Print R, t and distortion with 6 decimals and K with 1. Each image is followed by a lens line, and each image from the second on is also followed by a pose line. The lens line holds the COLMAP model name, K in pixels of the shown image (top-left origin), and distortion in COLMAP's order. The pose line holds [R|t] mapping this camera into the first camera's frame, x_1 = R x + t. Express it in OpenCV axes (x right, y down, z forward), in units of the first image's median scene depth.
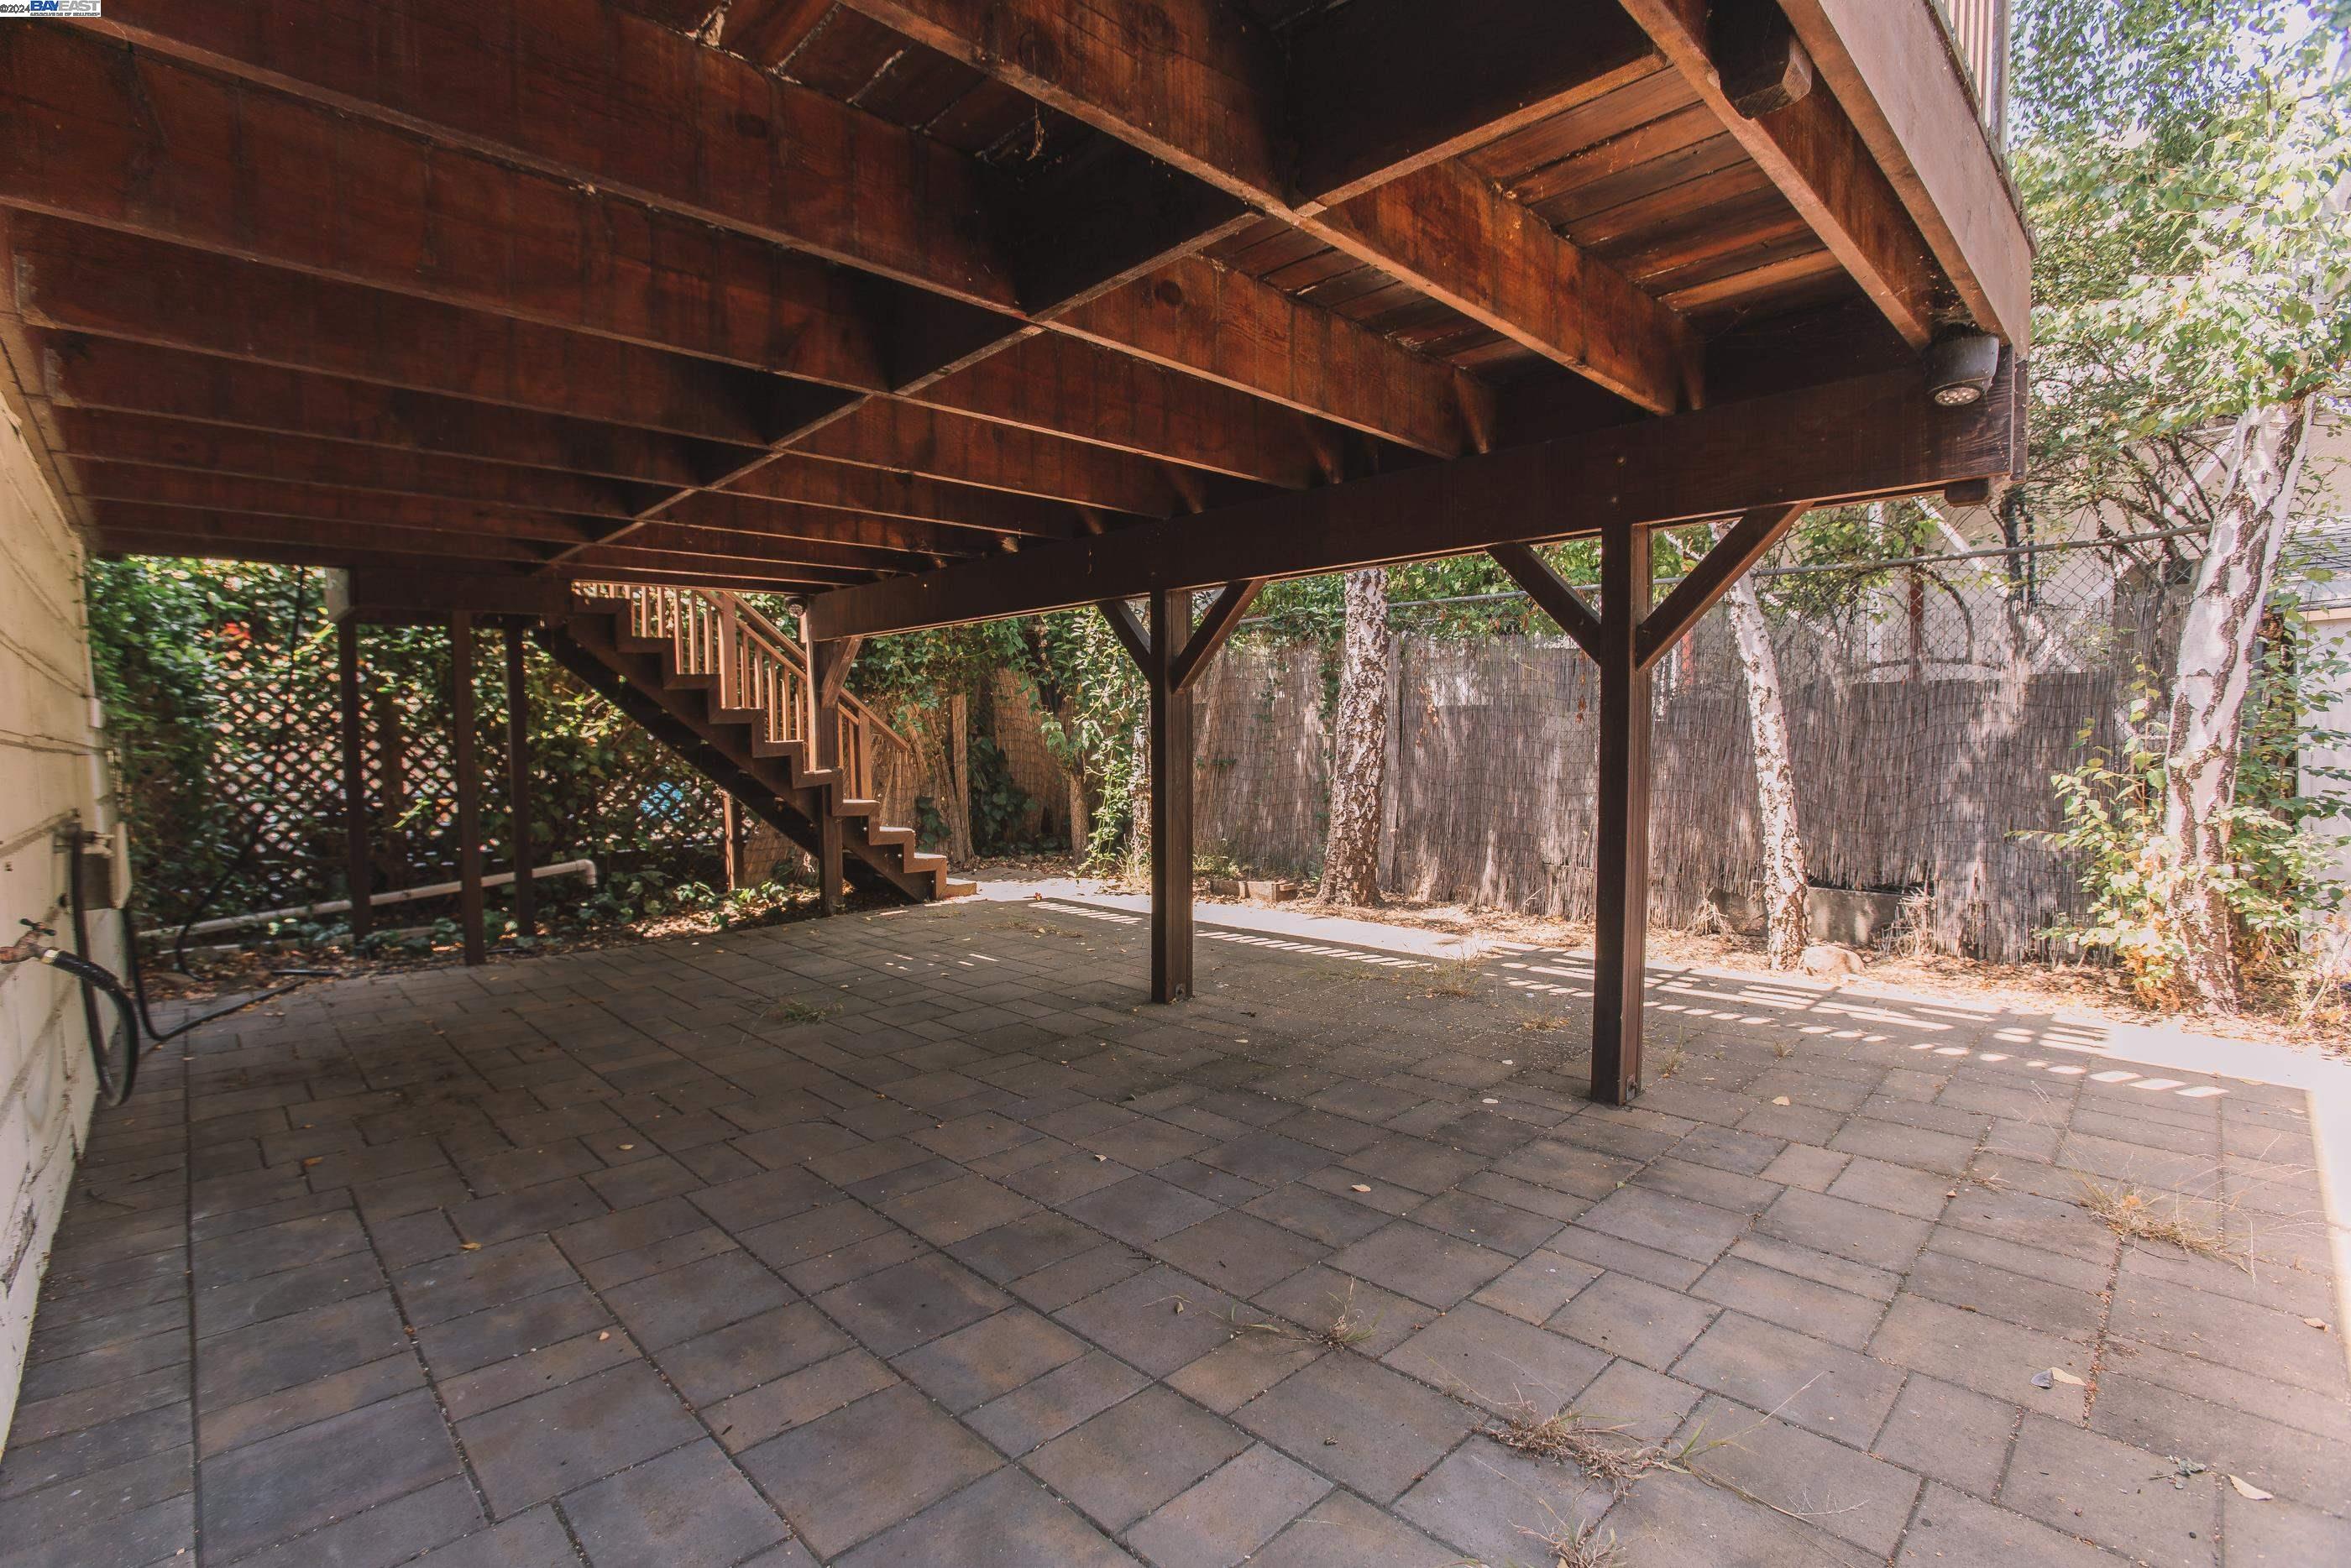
lens RADIAL K [[1073.0, 0, 1176.4], [0, 1073.0, 785.0], [0, 0, 1]] dist [-0.055430, 0.009487]
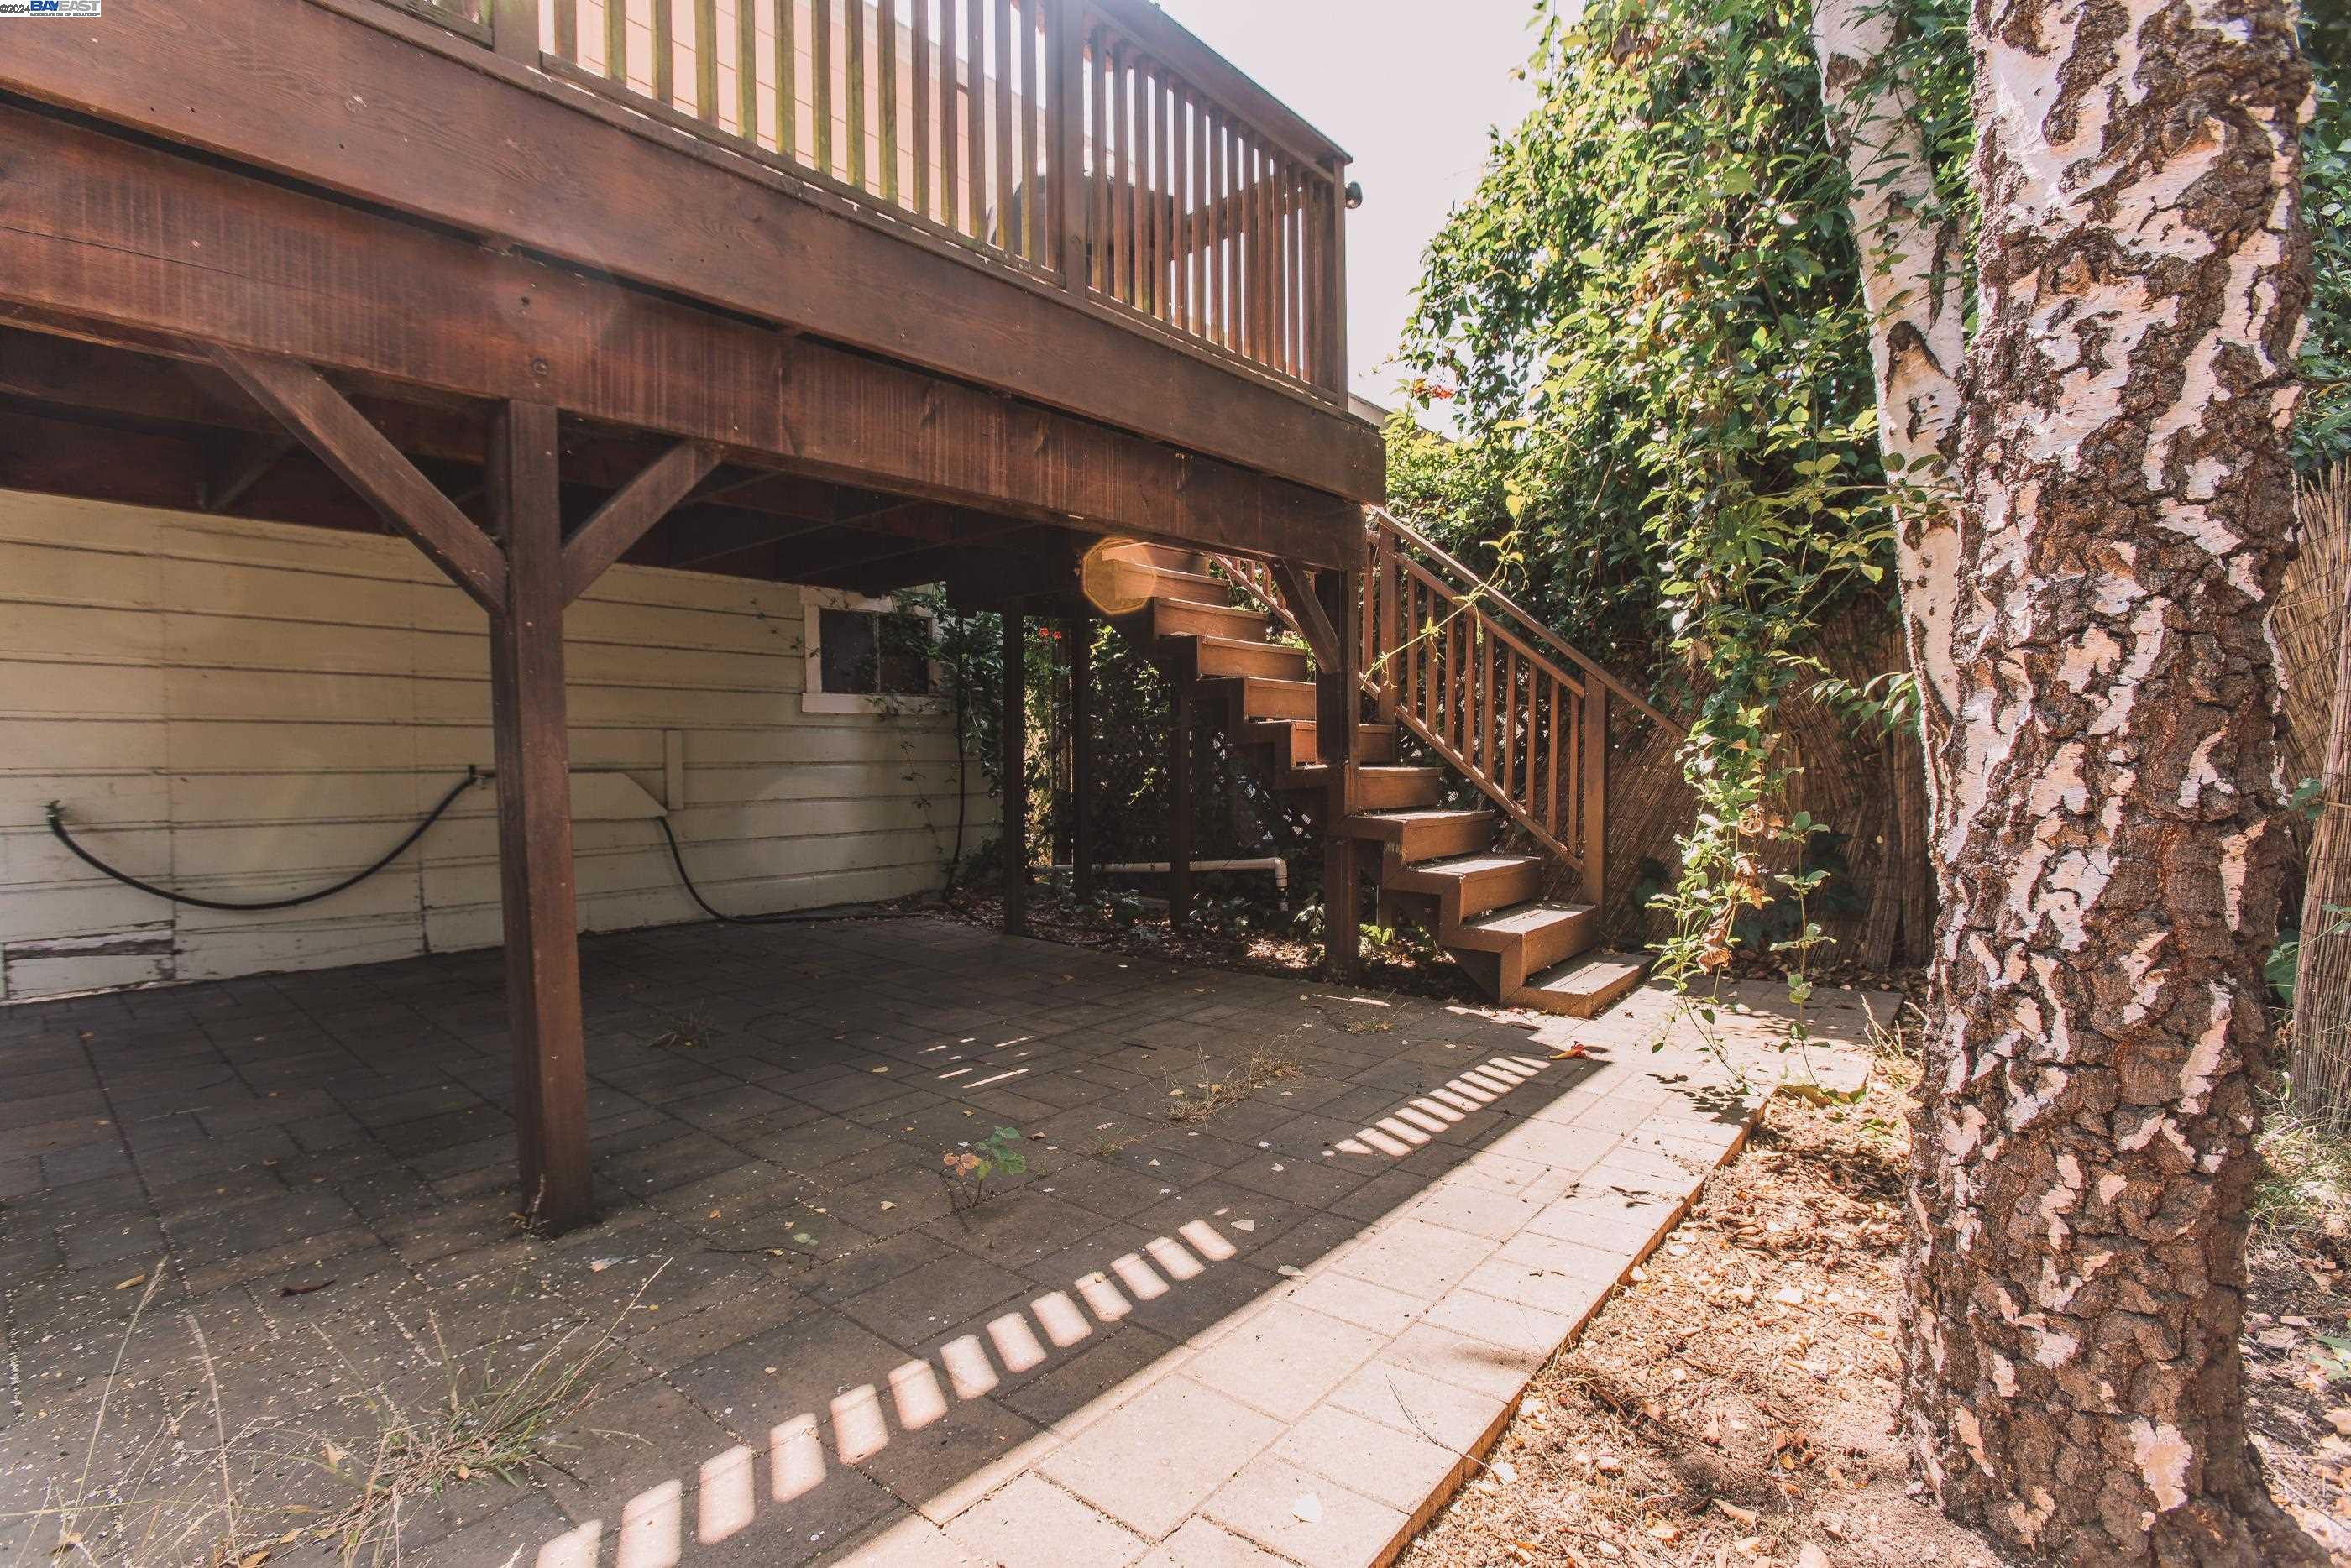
lens RADIAL K [[1073.0, 0, 1176.7], [0, 1073.0, 786.2], [0, 0, 1]] dist [-0.055430, 0.009487]
pose [[0.085752, 0.048553, -0.995133, 0.340026], [-0.040641, 0.998151, 0.045198, -0.028017], [0.995487, 0.036567, 0.087567, 0.837733]]
